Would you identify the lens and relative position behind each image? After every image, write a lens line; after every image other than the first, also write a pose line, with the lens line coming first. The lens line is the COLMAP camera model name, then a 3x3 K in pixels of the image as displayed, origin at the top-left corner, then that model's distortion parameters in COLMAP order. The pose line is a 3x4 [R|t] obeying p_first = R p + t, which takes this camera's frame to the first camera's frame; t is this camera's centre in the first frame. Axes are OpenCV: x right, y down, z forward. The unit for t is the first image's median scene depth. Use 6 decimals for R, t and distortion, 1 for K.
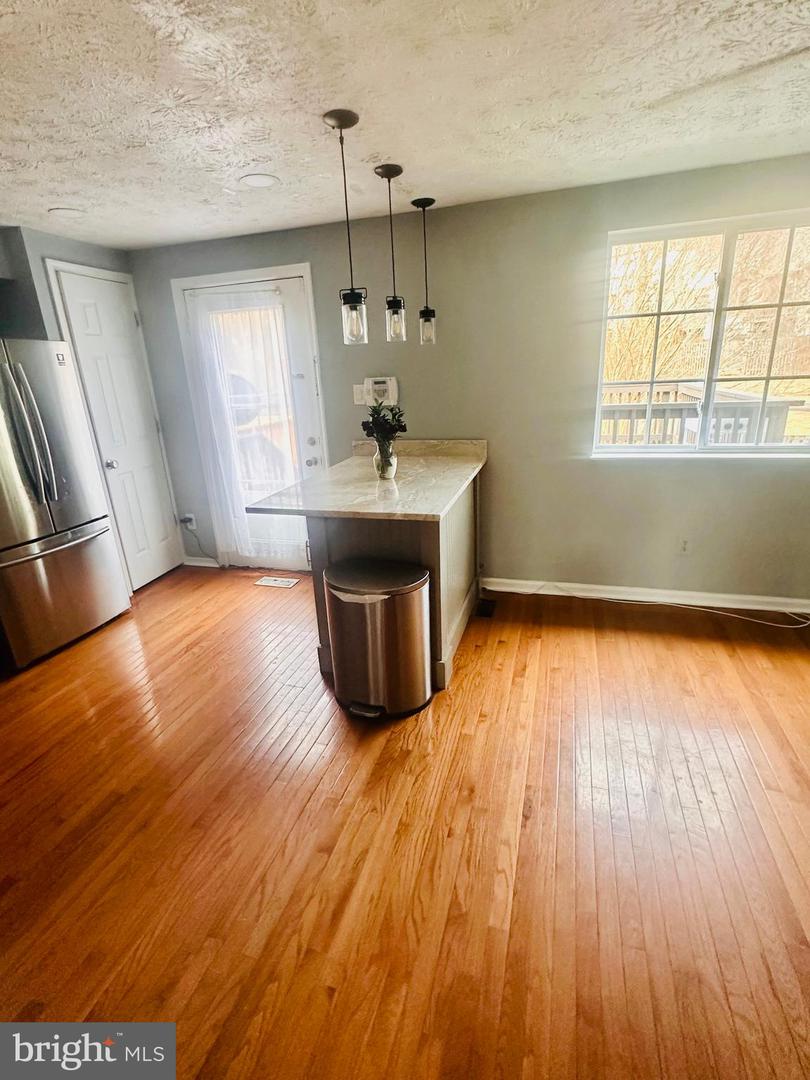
lens RADIAL K [[509.0, 0, 402.7], [0, 509.0, 537.5], [0, 0, 1]] dist [-0.004340, 0.000784]
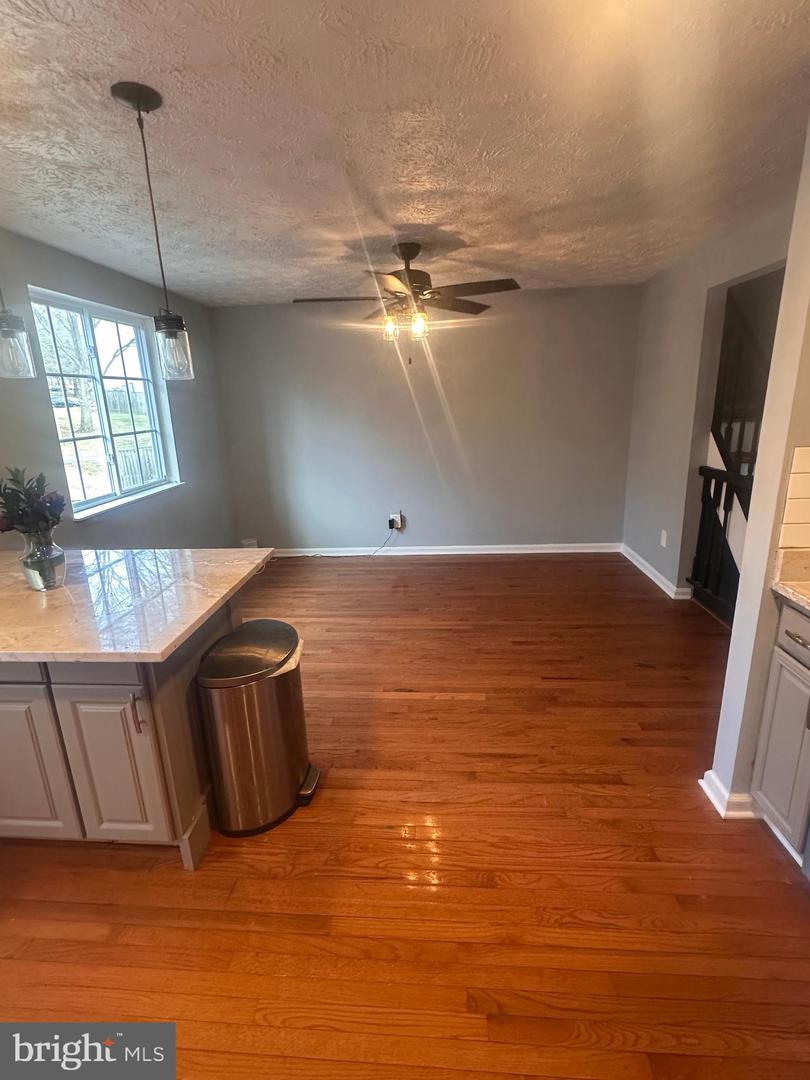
lens RADIAL K [[509.0, 0, 402.7], [0, 509.0, 537.5], [0, 0, 1]] dist [-0.004340, 0.000784]
pose [[-0.221674, -0.201880, 0.953994, -0.778345], [0.351678, 0.895942, 0.271312, -0.203053], [-0.909496, 0.395641, -0.127610, 0.709108]]
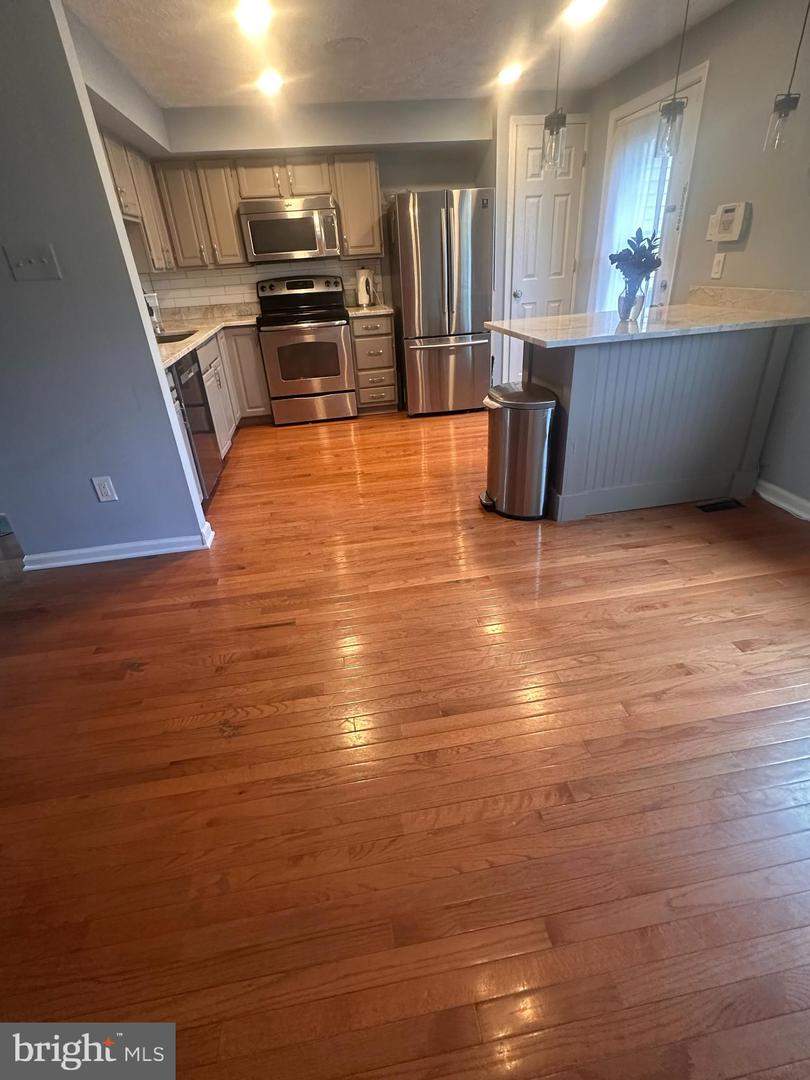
lens RADIAL K [[509.0, 0, 402.7], [0, 509.0, 537.5], [0, 0, 1]] dist [-0.004340, 0.000784]
pose [[0.444431, 0.445200, -0.777354, 0.780013], [-0.245897, 0.895059, 0.372026, 0.001389], [0.861404, 0.025809, 0.507265, 0.152022]]
